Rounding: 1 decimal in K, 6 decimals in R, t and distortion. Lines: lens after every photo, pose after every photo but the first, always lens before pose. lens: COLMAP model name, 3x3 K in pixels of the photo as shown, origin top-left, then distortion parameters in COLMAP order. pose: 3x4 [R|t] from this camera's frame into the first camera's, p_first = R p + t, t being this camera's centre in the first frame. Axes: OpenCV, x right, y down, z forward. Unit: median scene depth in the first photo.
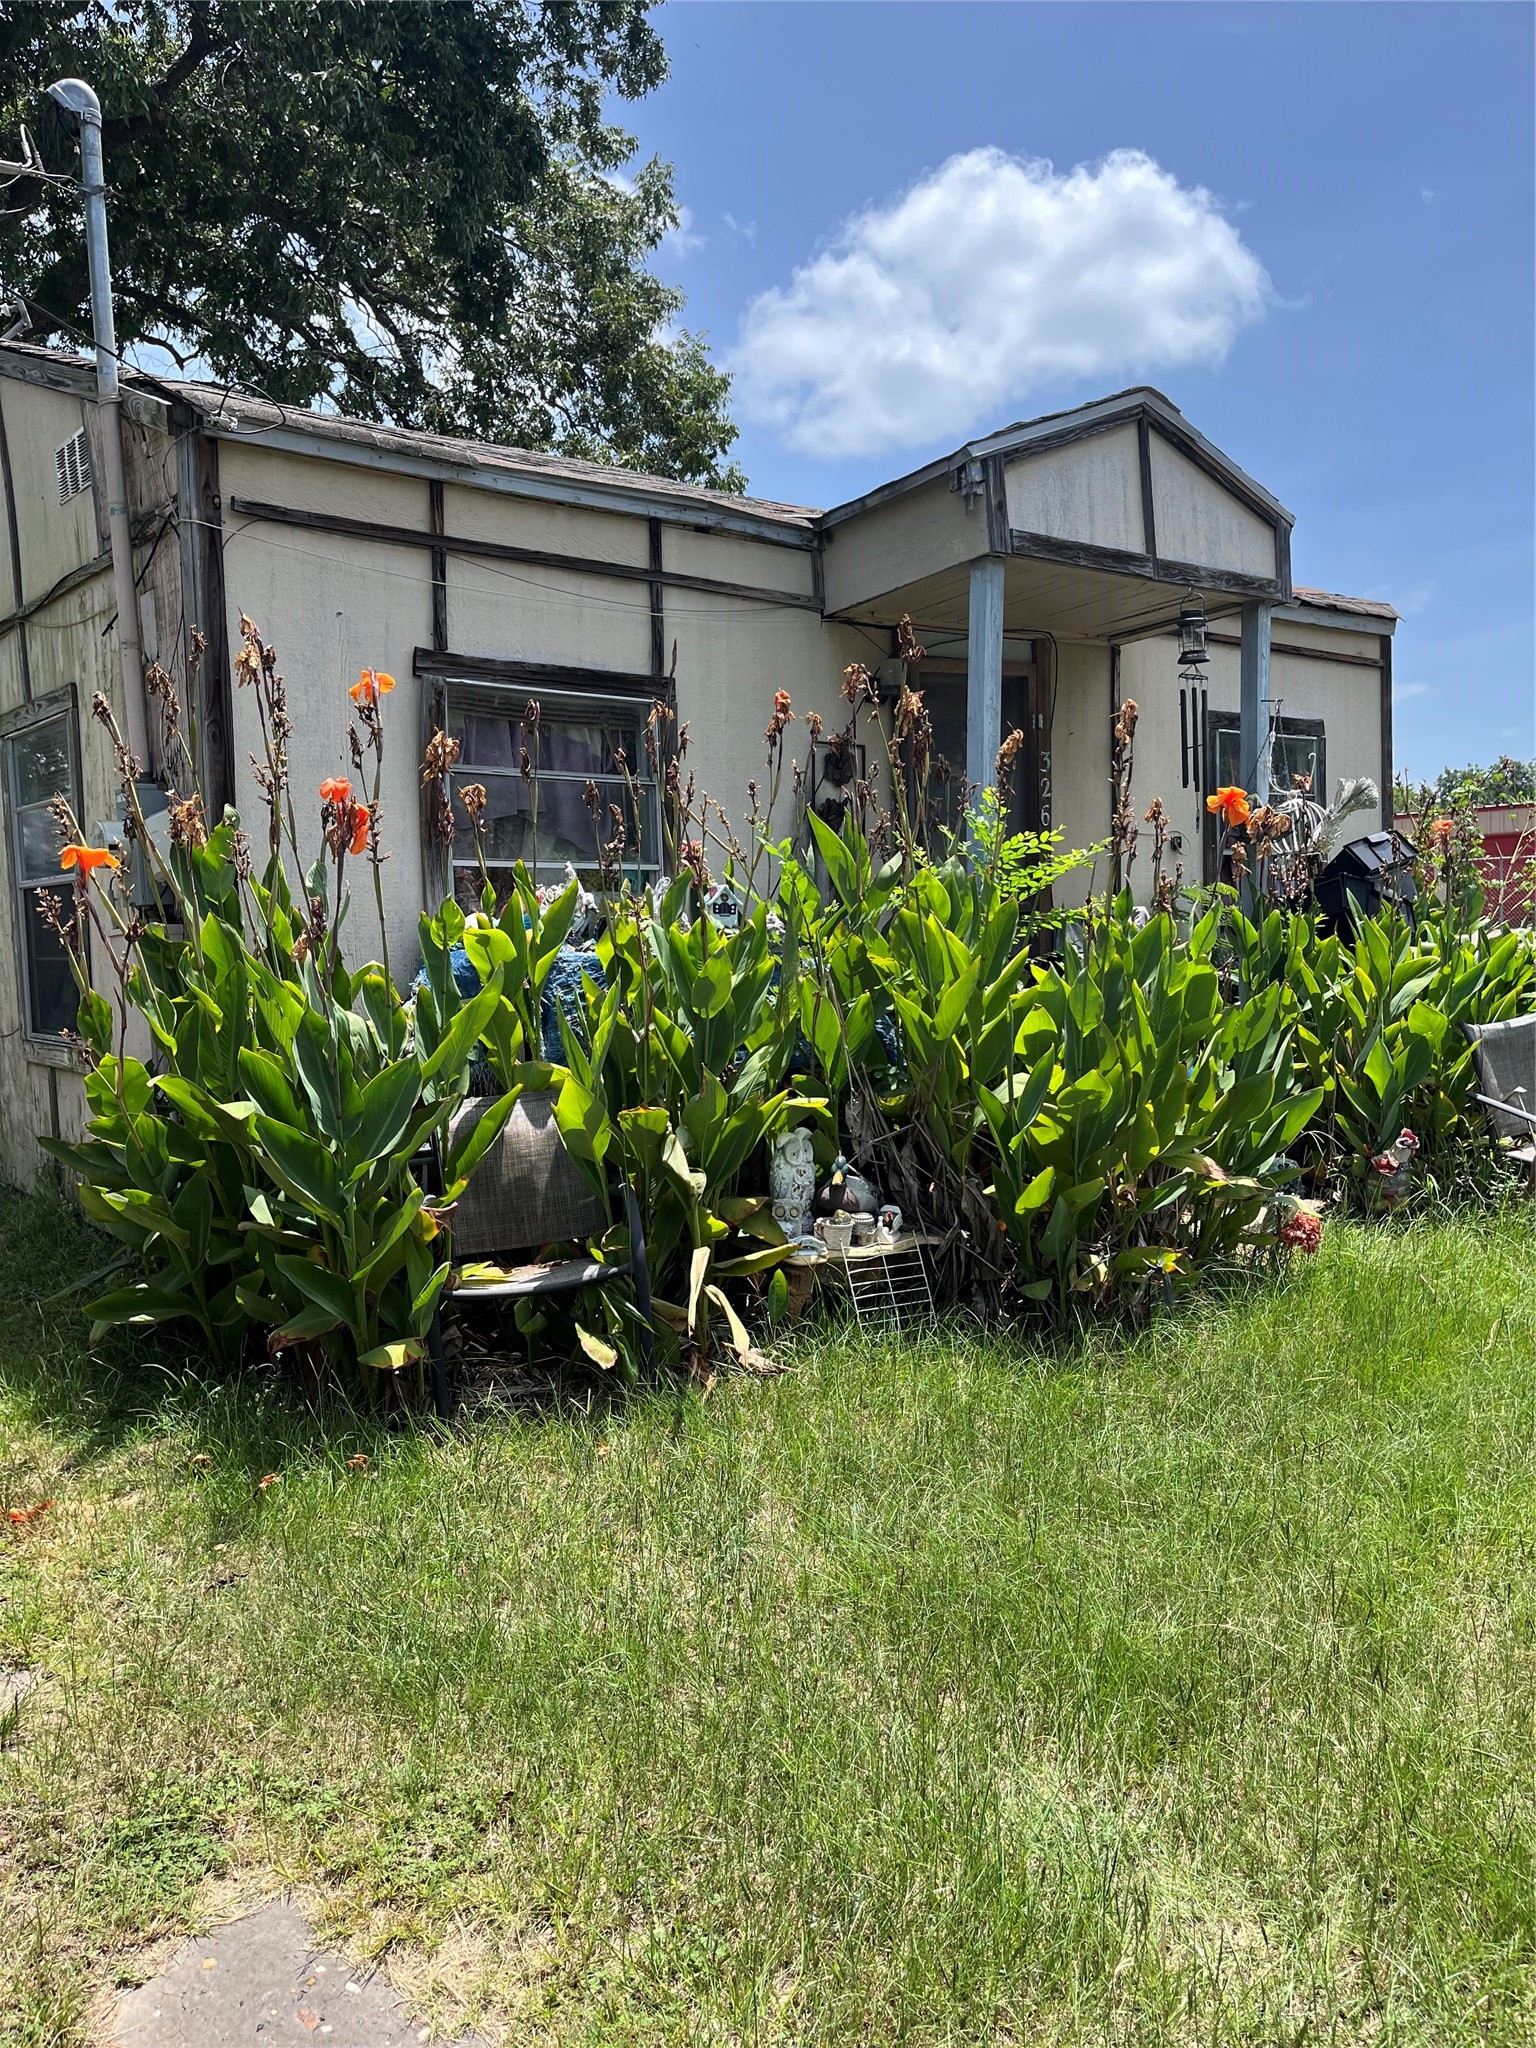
lens RADIAL K [[1540.7, 0, 764.4], [0, 1540.7, 1035.6], [0, 0, 1]] dist [0.072994, -0.109457]
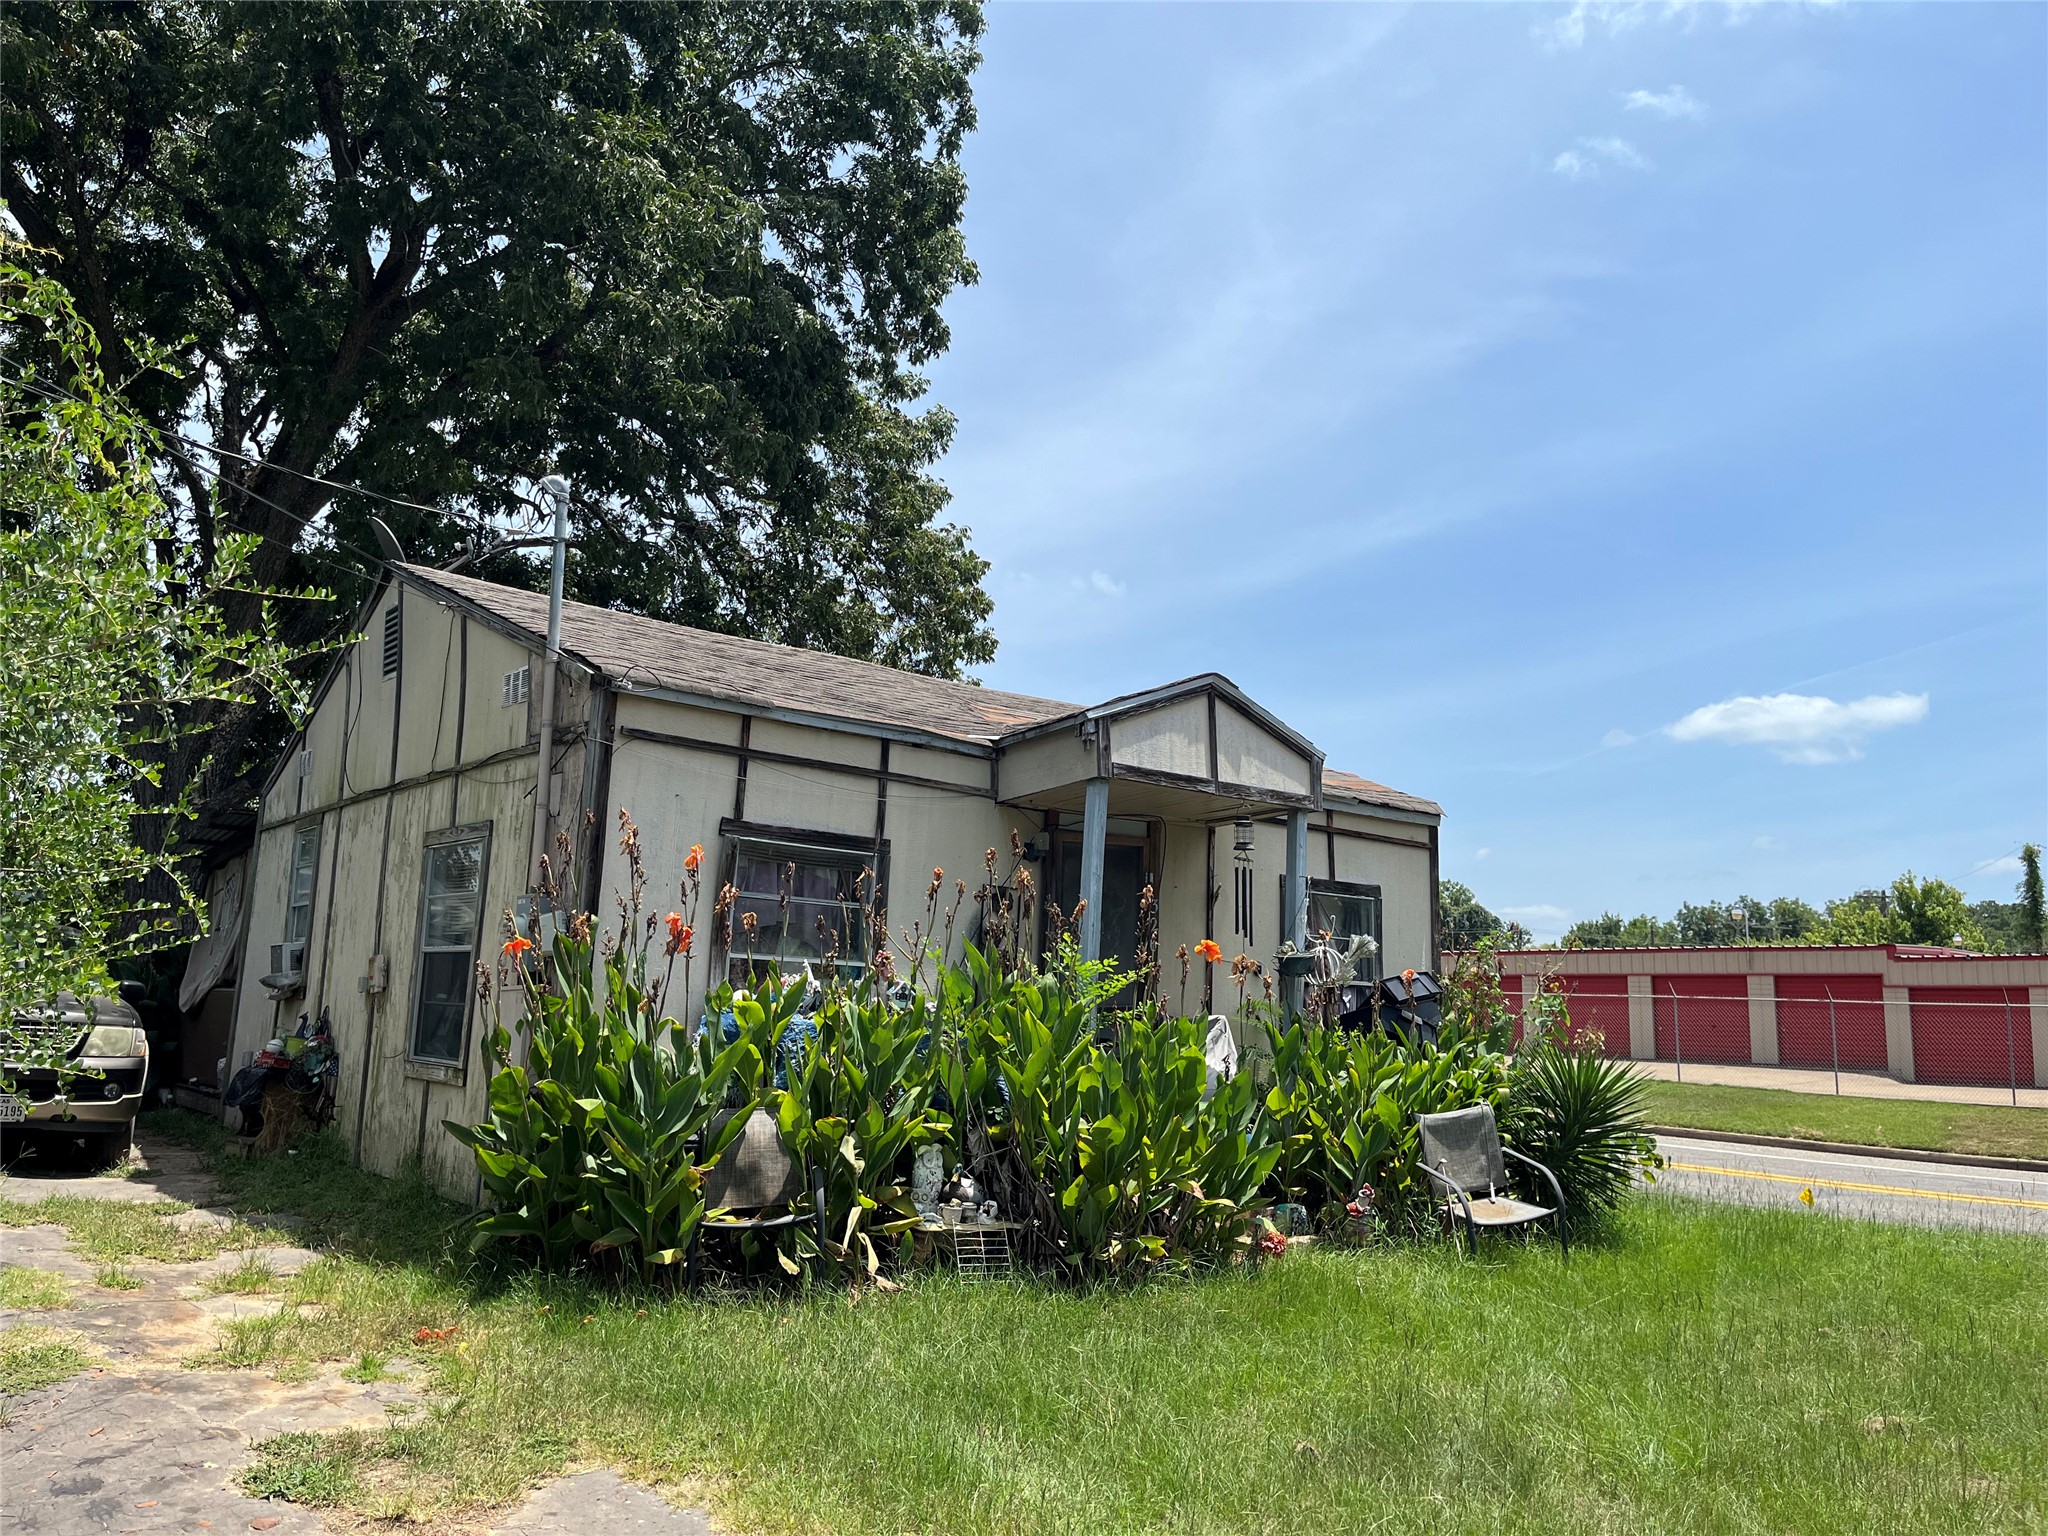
lens RADIAL K [[1540.7, 0, 1025.6], [0, 1540.7, 754.4], [0, 0, 1]] dist [0.072994, -0.109457]
pose [[0.997851, 0.065326, -0.005160, 0.085777], [-0.064716, 0.970039, -0.234170, 0.034380], [-0.010292, 0.234000, 0.972182, -0.539087]]
